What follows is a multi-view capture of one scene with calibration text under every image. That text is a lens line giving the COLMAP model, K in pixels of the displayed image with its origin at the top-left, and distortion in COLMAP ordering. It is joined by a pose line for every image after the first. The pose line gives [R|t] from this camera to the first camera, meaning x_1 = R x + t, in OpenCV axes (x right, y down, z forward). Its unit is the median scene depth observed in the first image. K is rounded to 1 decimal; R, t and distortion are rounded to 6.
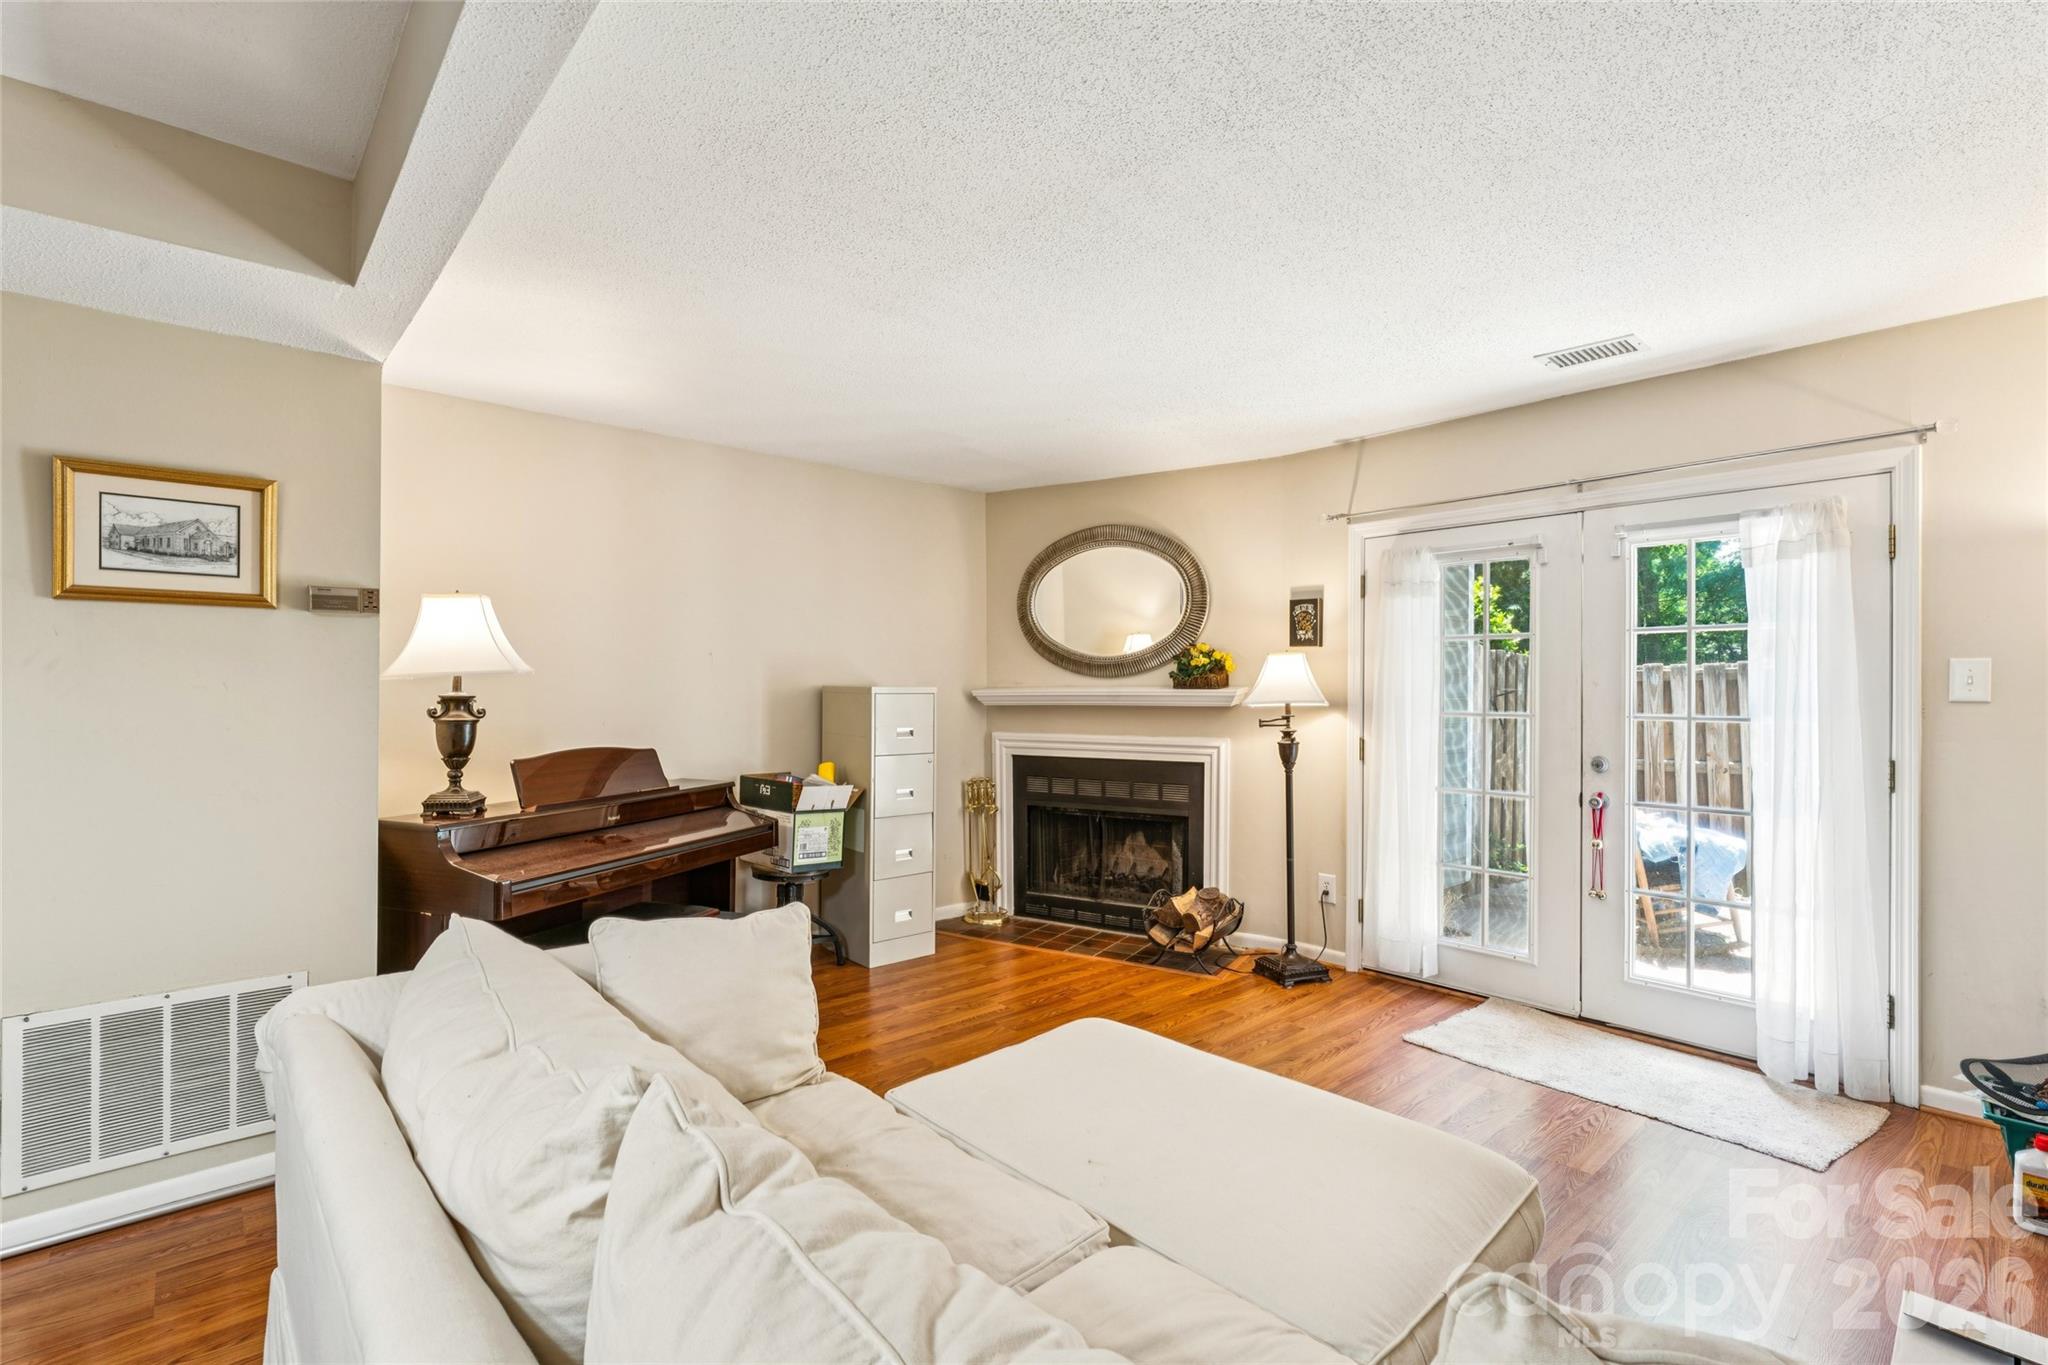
lens RADIAL K [[933.1, 0, 1017.9], [0, 933.1, 686.1], [0, 0, 1]] dist [-0.002785, -0.000506]
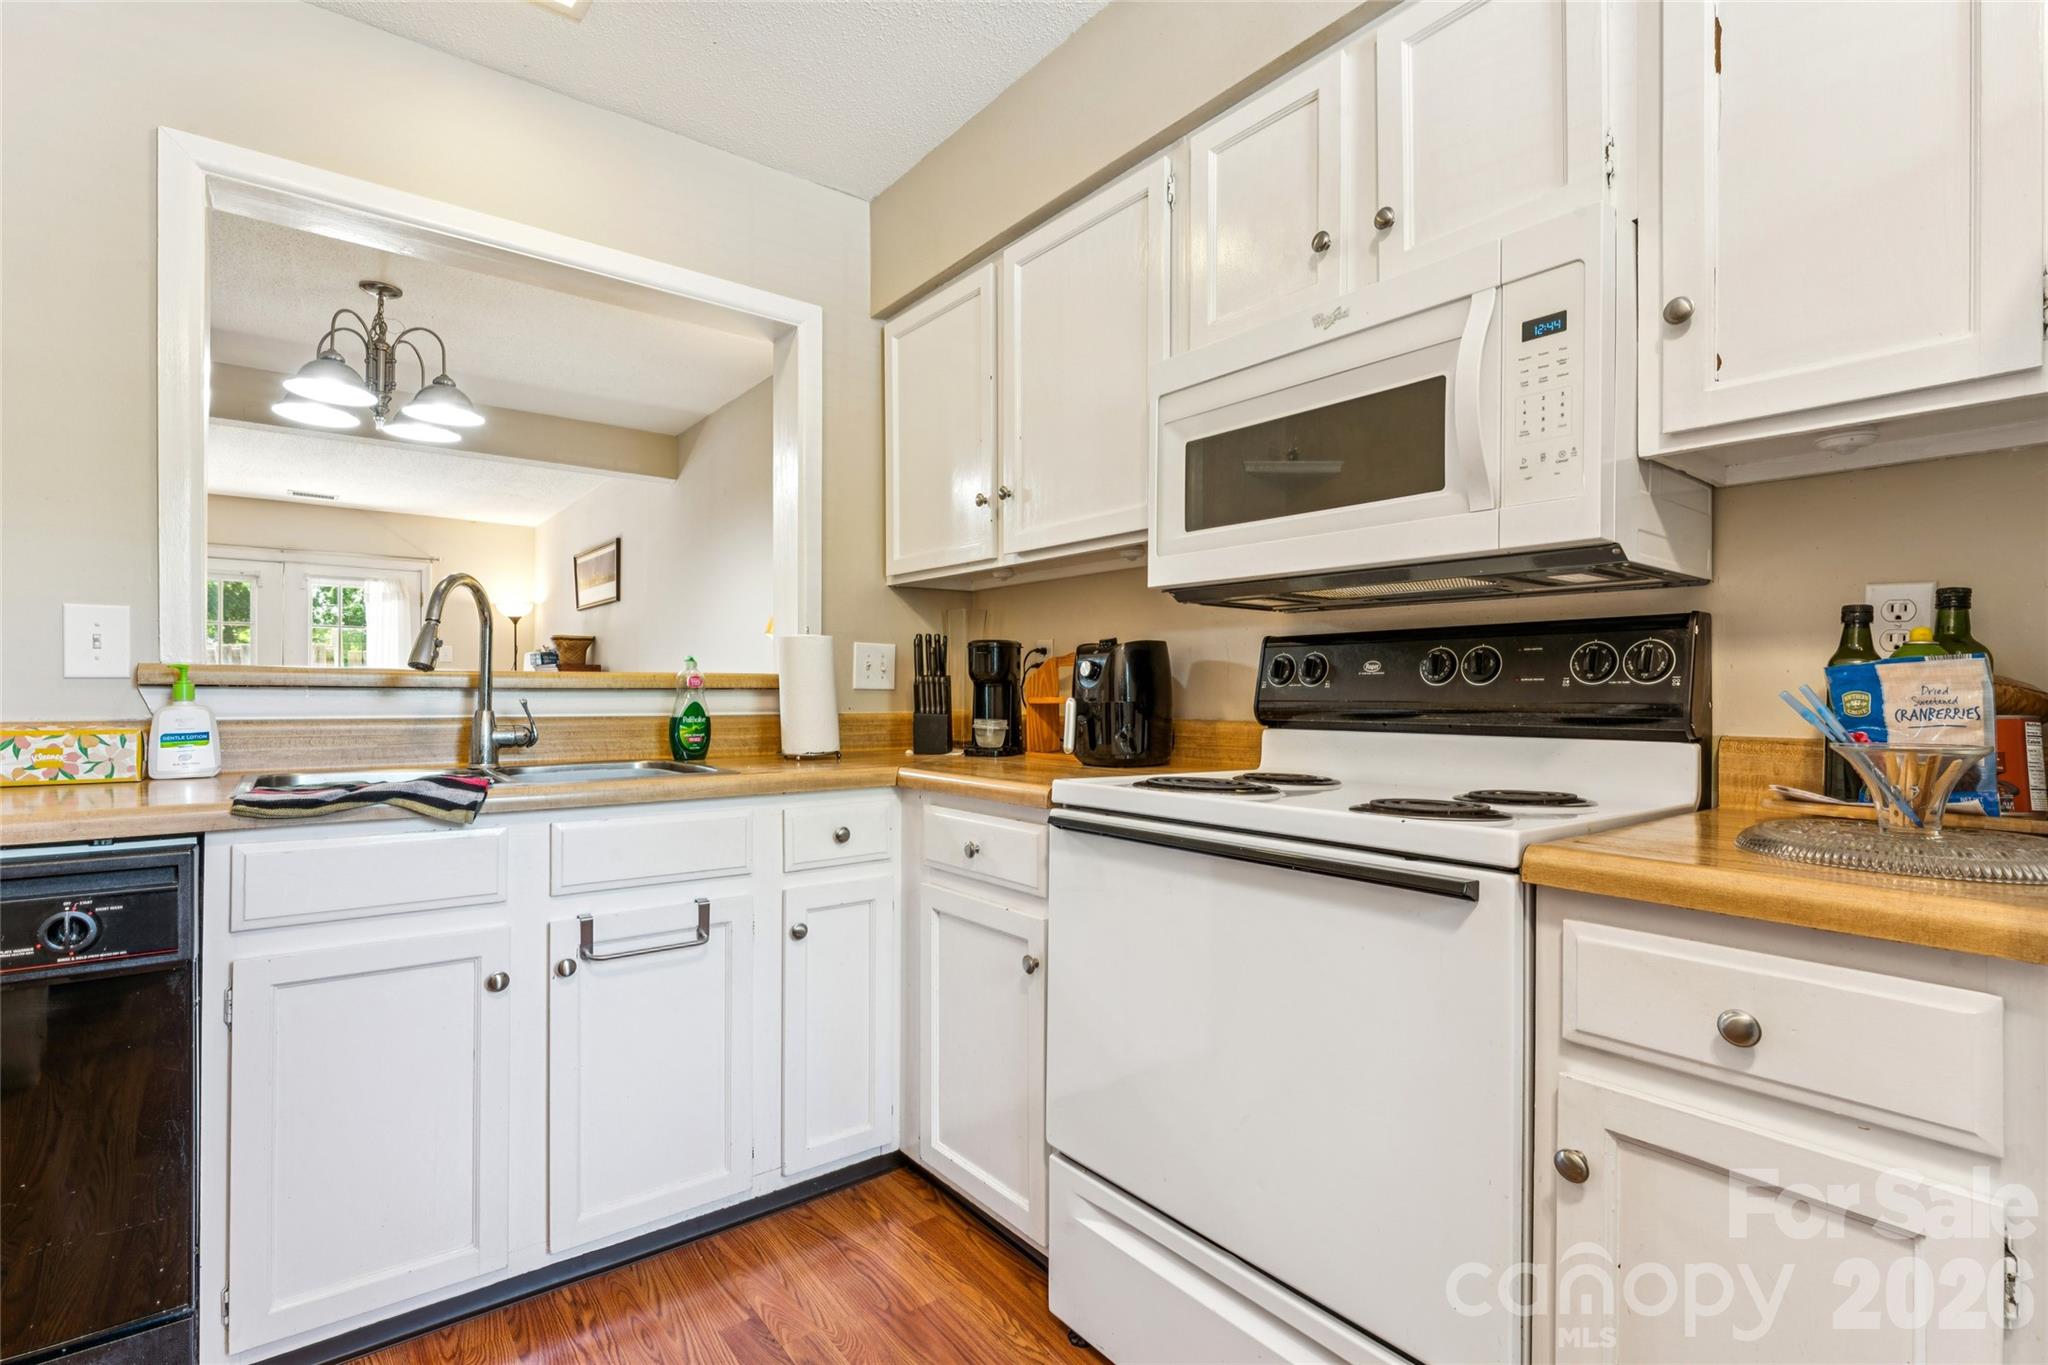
lens RADIAL K [[949.8, 0, 1021.0], [0, 949.8, 671.2], [0, 0, 1]] dist [-0.002213, 0.000513]
pose [[0.063601, 0.017441, 0.997823, -1.458541], [-0.009297, 0.999814, -0.016883, 0.067347], [-0.997932, -0.008203, 0.063752, -0.764612]]
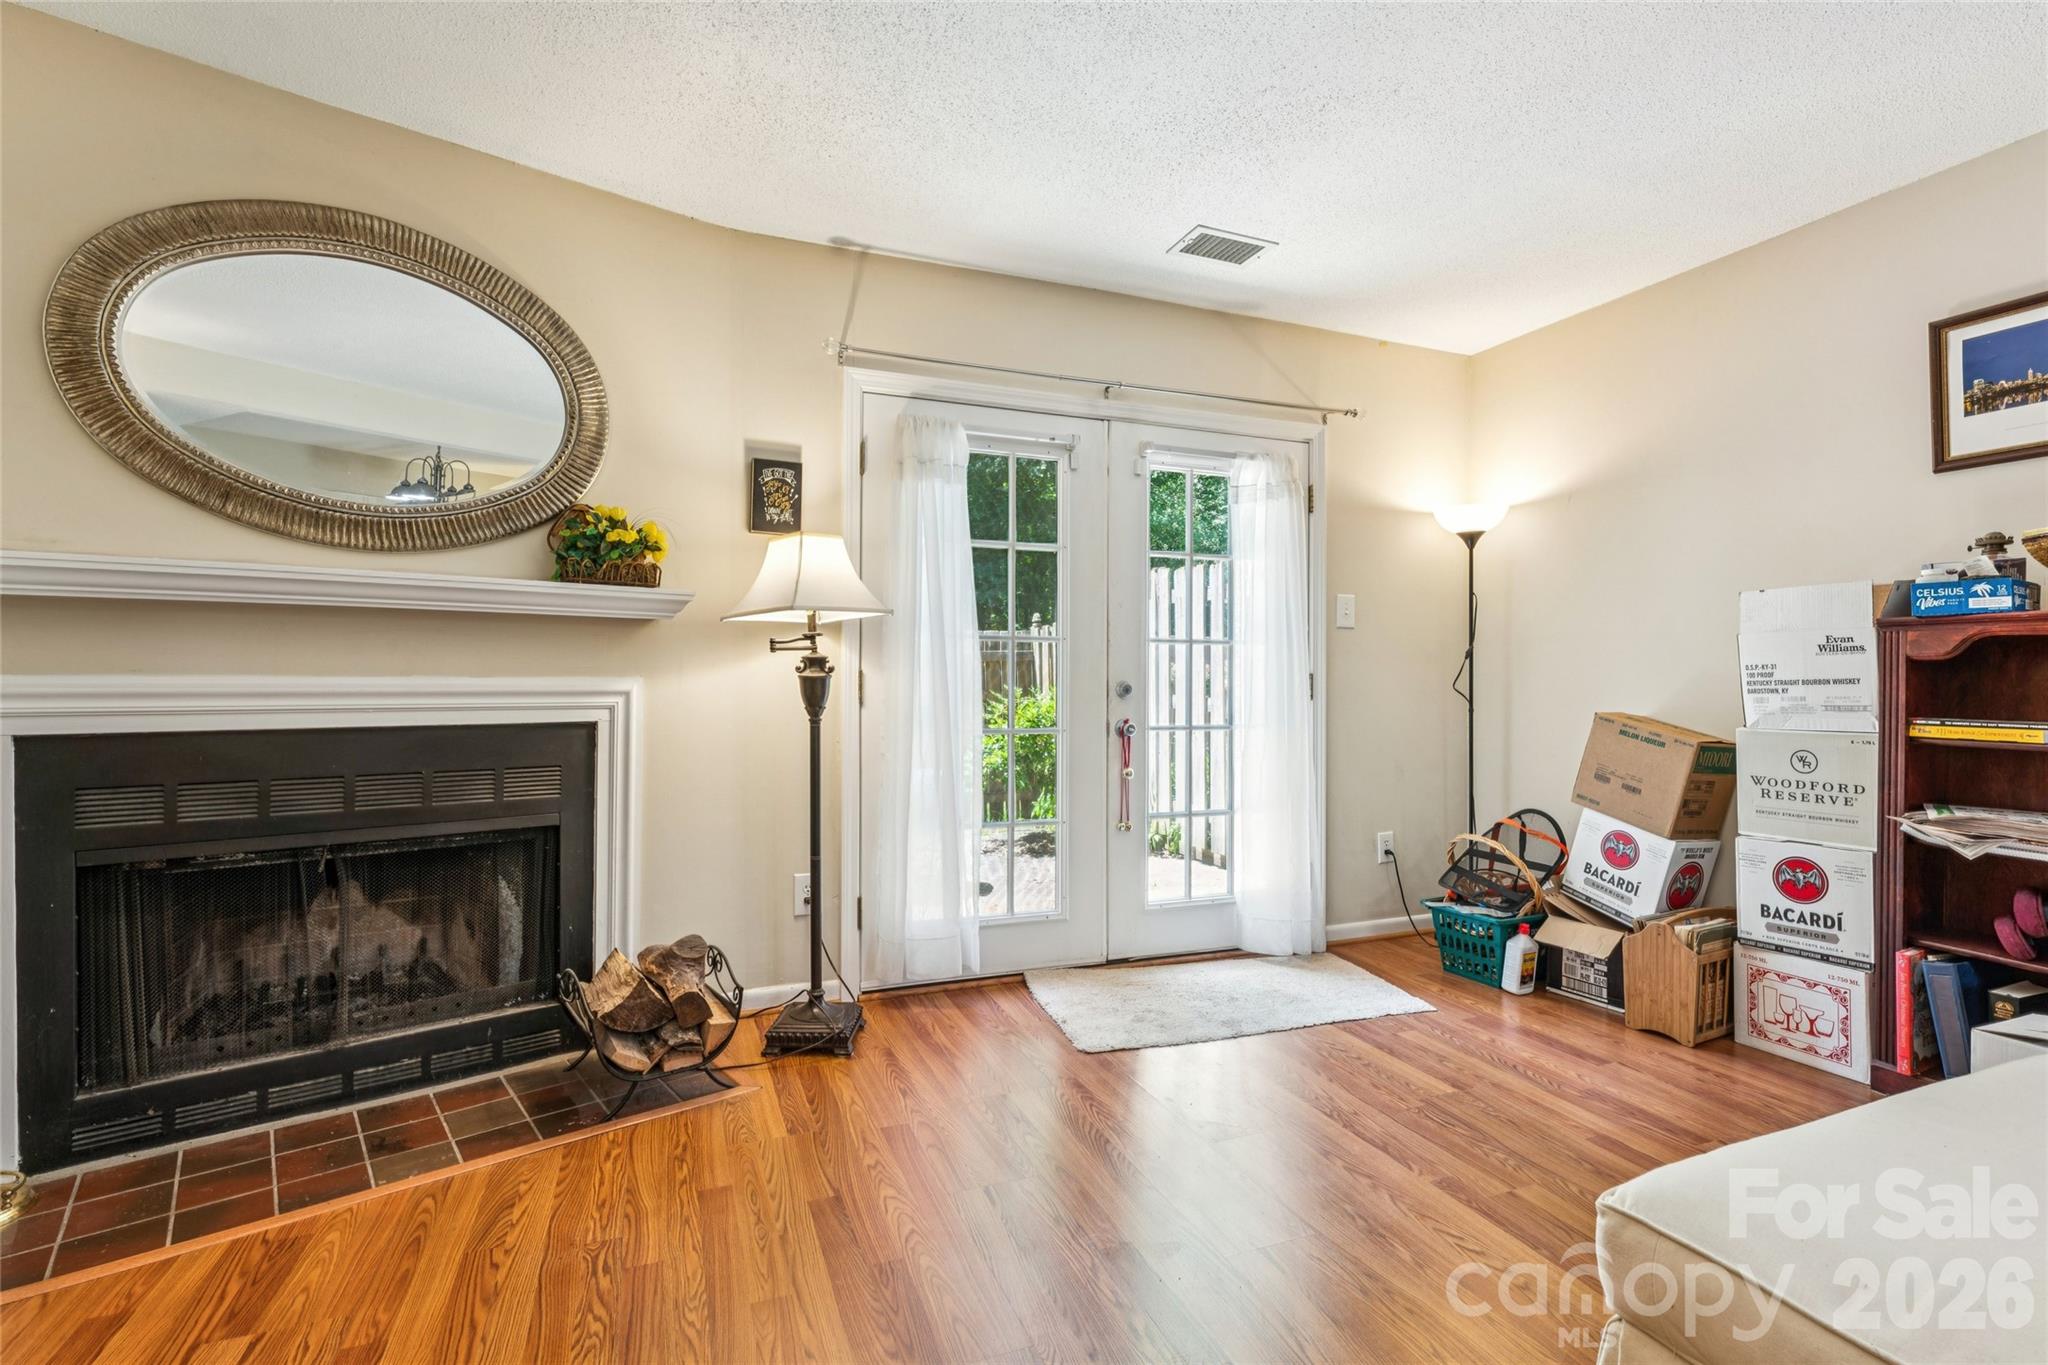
lens RADIAL K [[945.4, 0, 1014.5], [0, 945.4, 677.4], [0, 0, 1]] dist [-0.002713, -0.000533]
pose [[0.350279, 0.002648, 0.936642, -0.358703], [-0.006506, 0.999979, -0.000394, 0.081530], [-0.936623, -0.005955, 0.350289, 0.860107]]
